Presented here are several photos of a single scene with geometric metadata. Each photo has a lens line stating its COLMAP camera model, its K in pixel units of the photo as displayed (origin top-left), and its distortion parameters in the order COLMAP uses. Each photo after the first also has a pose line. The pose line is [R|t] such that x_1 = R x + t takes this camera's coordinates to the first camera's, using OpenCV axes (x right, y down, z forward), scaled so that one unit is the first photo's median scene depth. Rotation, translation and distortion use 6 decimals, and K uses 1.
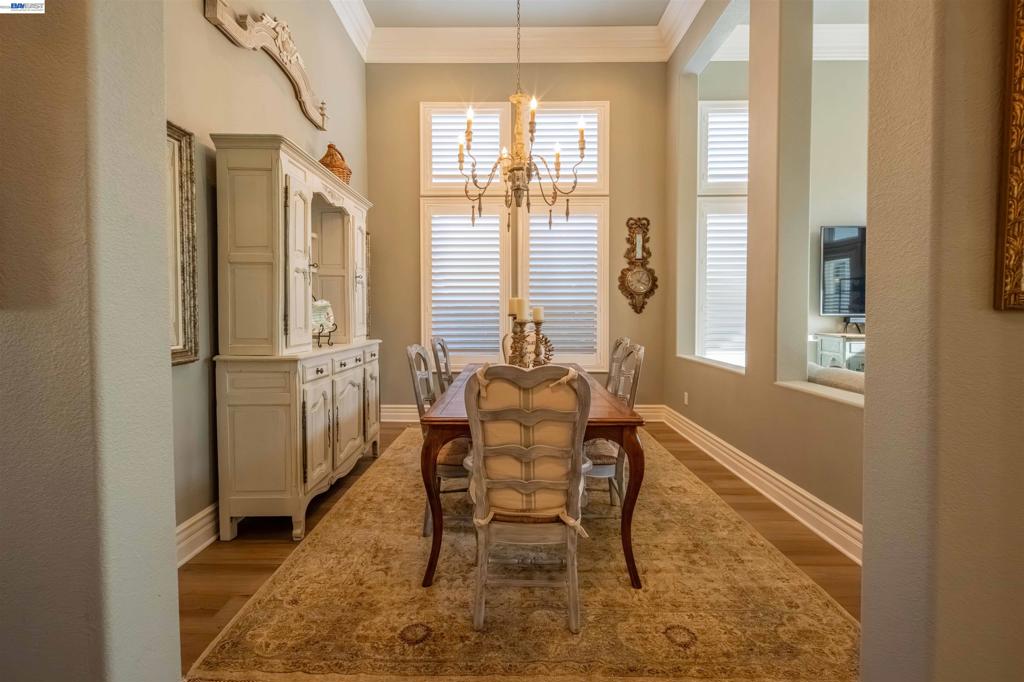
lens RADIAL K [[442.6, 0, 510.7], [0, 442.6, 315.2], [0, 0, 1]] dist [-0.000460, -0.000195]
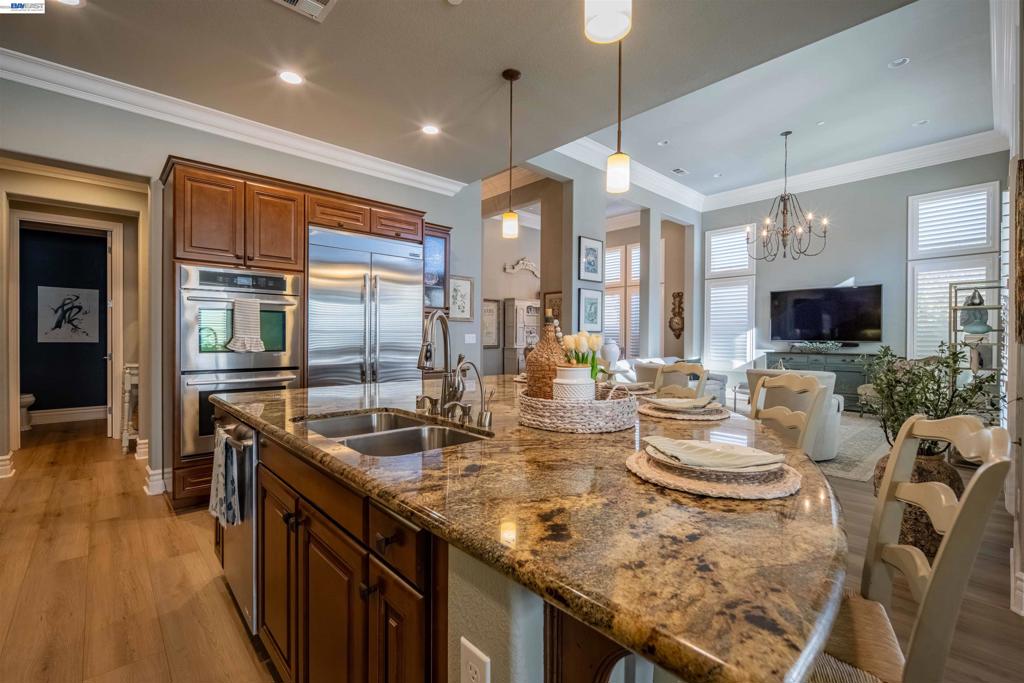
lens RADIAL K [[447.6, 0, 512.0], [0, 447.6, 341.5], [0, 0, 1]] dist [0.006124, -0.004106]
pose [[0.679448, 0.011743, -0.733630, 2.754403], [-0.009195, 0.999930, 0.007490, -0.004551], [0.733666, 0.001657, 0.679508, -2.050692]]
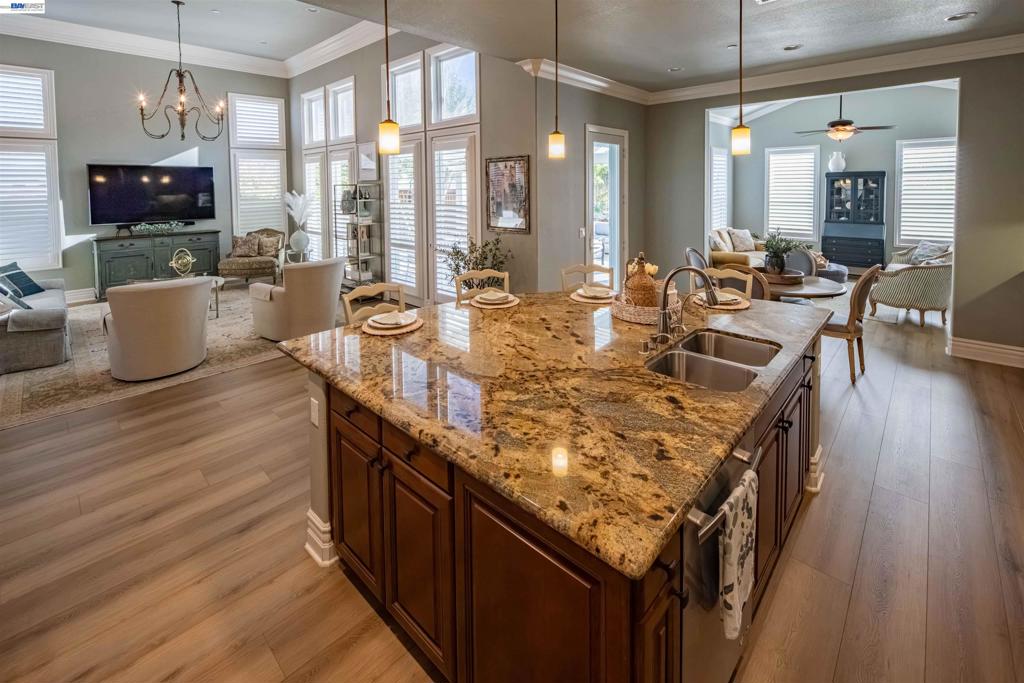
lens RADIAL K [[449.8, 0, 510.2], [0, 449.8, 204.1], [0, 0, 1]] dist [0.007818, -0.005662]
pose [[0.684626, -0.037636, 0.727922, 1.179964], [0.014146, 0.999164, 0.038355, -0.224804], [-0.728757, -0.015962, 0.684586, -2.062824]]
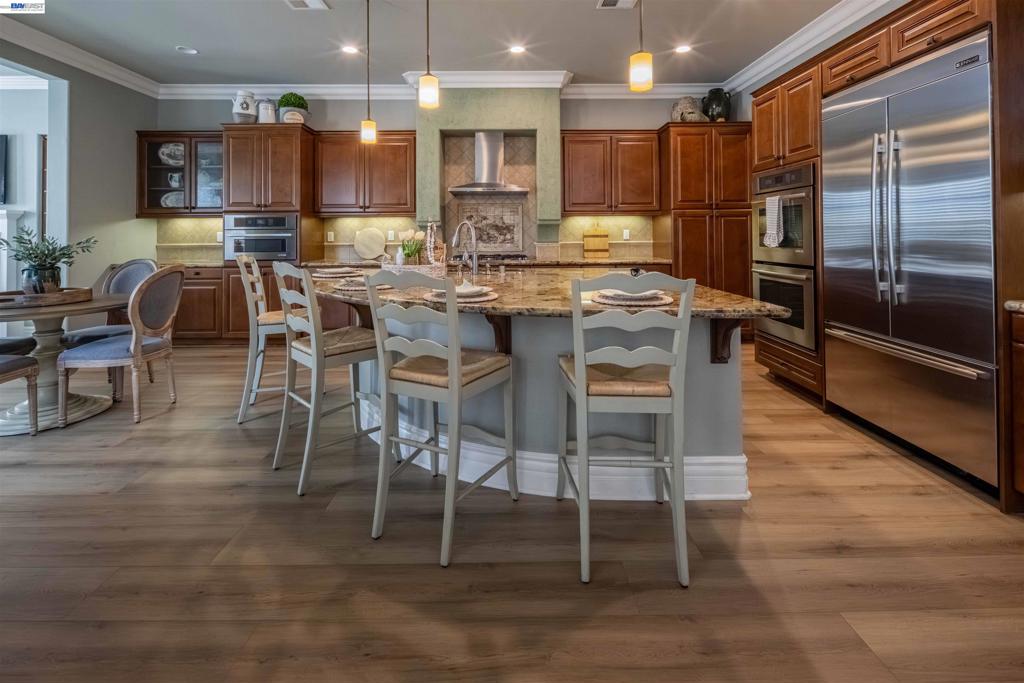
lens RADIAL K [[447.1, 0, 511.8], [0, 447.1, 228.1], [0, 0, 1]] dist [-0.000459, -0.001400]
pose [[-0.999808, 0.005658, -0.018739, 2.049730], [0.005851, 0.999930, -0.010276, -0.004593], [0.018679, -0.010384, -0.999772, -0.201040]]
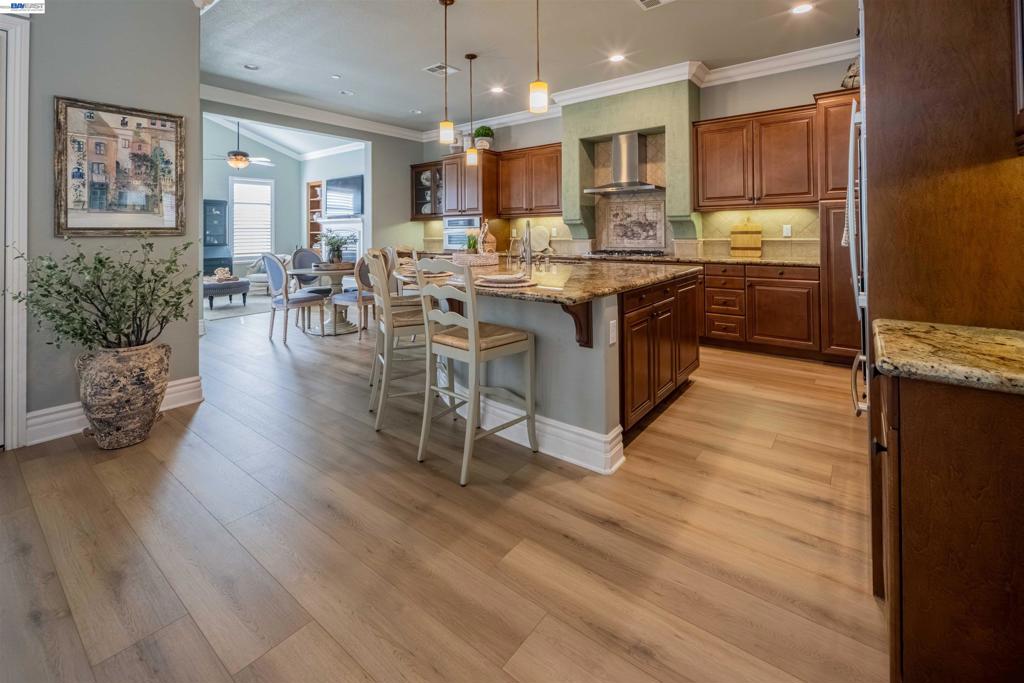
lens RADIAL K [[447.1, 0, 511.8], [0, 447.1, 228.1], [0, 0, 1]] dist [-0.000459, -0.001400]
pose [[-0.790394, 0.013097, 0.612459, 1.117057], [0.011083, 0.999914, -0.007079, -0.002263], [-0.612498, 0.001193, -0.790471, -0.196113]]
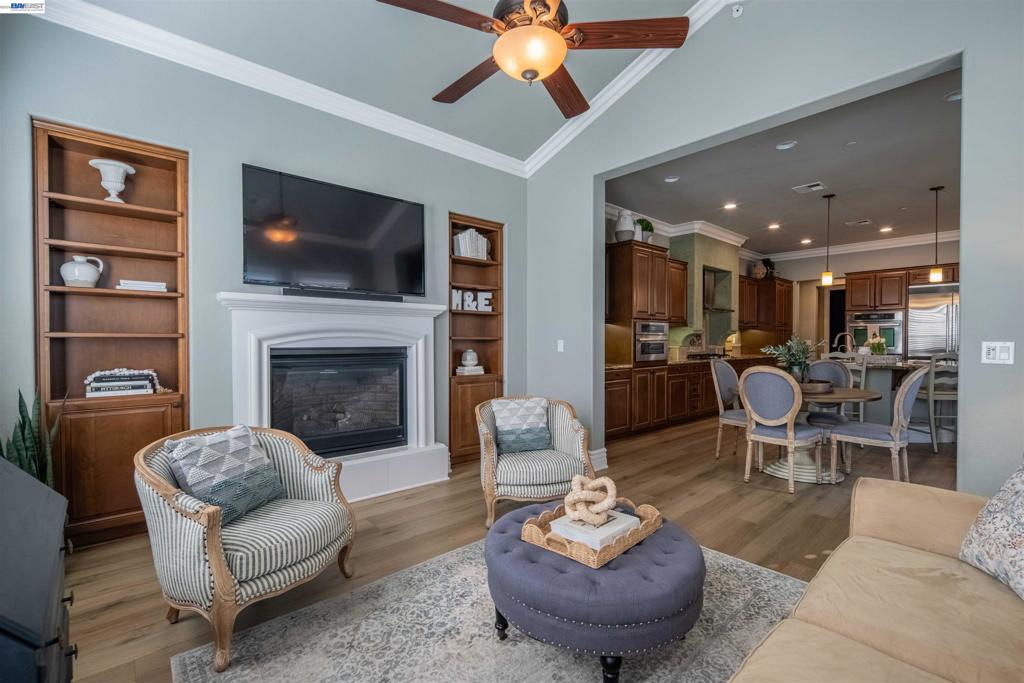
lens RADIAL K [[447.6, 0, 512.0], [0, 447.6, 341.5], [0, 0, 1]] dist [0.006124, -0.004106]
pose [[-0.742539, 0.000979, -0.669802, 5.447699], [-0.004254, 0.999972, 0.006178, -0.001205], [0.669789, 0.007437, -0.742514, -1.012824]]
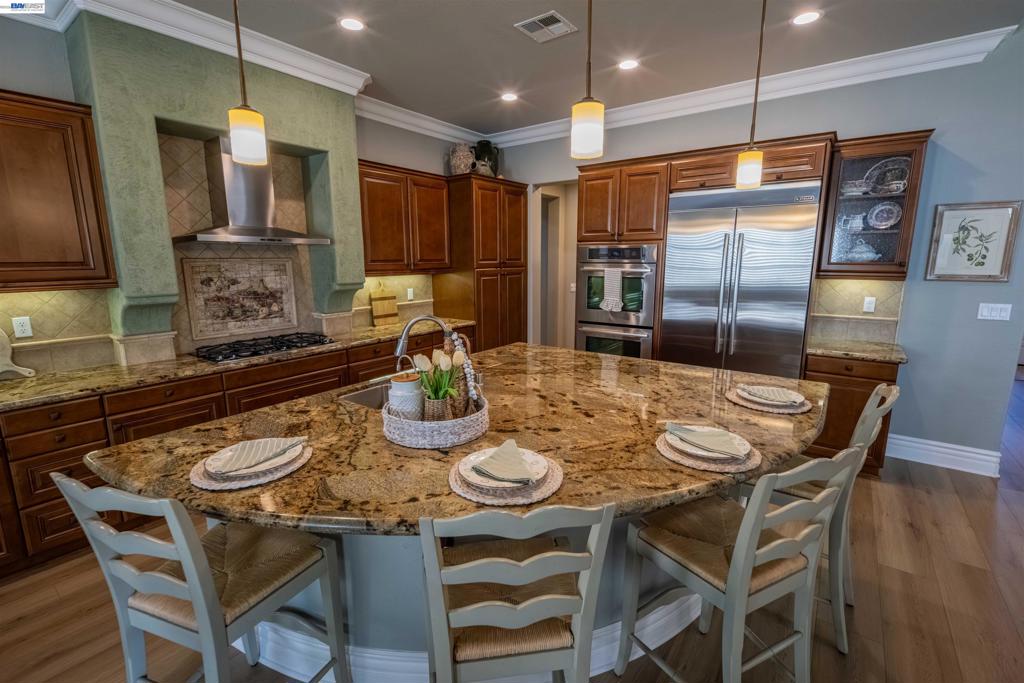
lens RADIAL K [[447.6, 0, 512.0], [0, 447.6, 341.5], [0, 0, 1]] dist [0.006124, -0.004106]
pose [[-0.590687, 0.151541, -0.792542, 2.830357], [-0.000009, 0.982205, 0.187813, -0.170955], [0.806900, 0.110945, -0.580175, -0.957450]]
